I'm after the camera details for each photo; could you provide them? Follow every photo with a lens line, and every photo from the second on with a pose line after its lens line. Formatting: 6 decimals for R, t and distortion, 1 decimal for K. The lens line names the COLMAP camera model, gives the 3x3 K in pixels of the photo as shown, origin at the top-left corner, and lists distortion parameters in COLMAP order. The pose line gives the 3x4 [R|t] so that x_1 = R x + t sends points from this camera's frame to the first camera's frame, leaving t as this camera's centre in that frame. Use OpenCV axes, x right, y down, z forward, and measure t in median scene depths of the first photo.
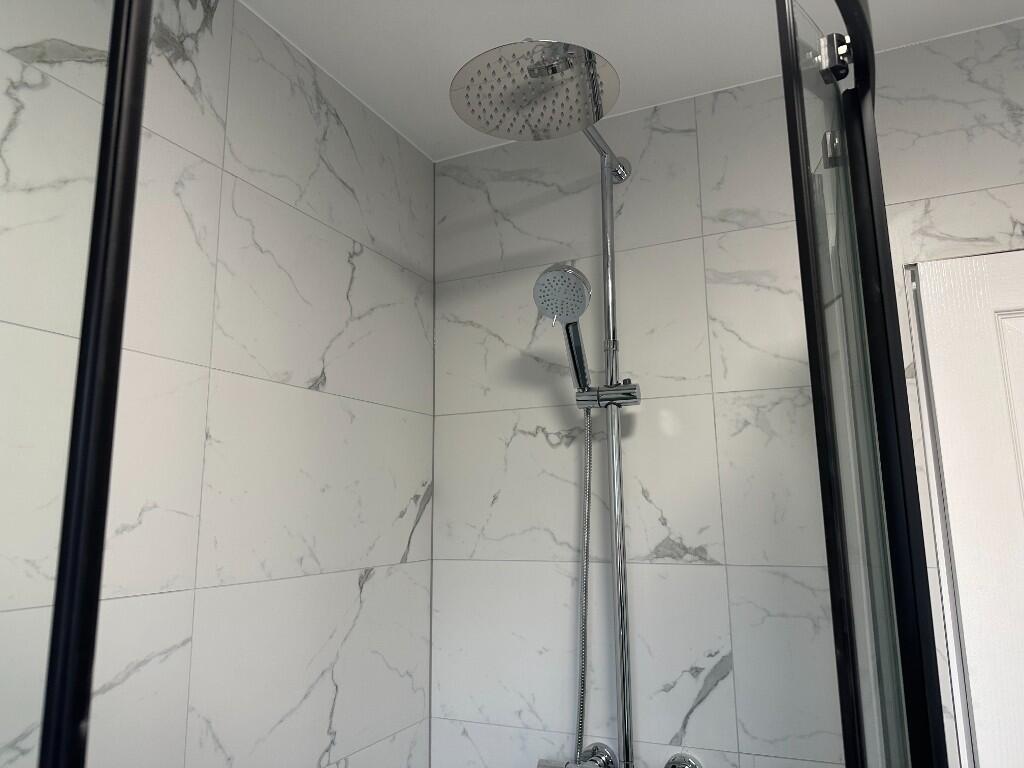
lens RADIAL K [[714.6, 0, 512.3], [0, 714.6, 386.9], [0, 0, 1]] dist [-0.027459, -0.000847]
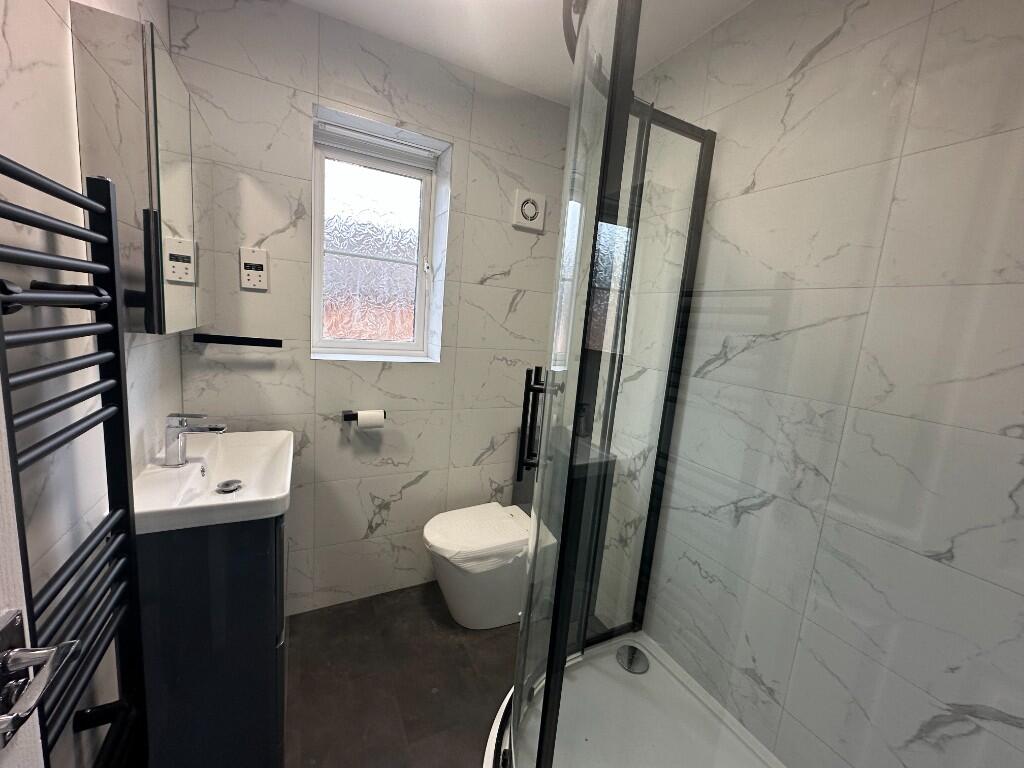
lens RADIAL K [[411.1, 0, 508.5], [0, 411.1, 381.4], [0, 0, 1]] dist [0.001947, 0.000152]
pose [[-0.612172, 0.097877, -0.784644, 1.104262], [0.081046, 0.994850, 0.060867, 0.420038], [0.786560, -0.026331, -0.616952, 0.977965]]
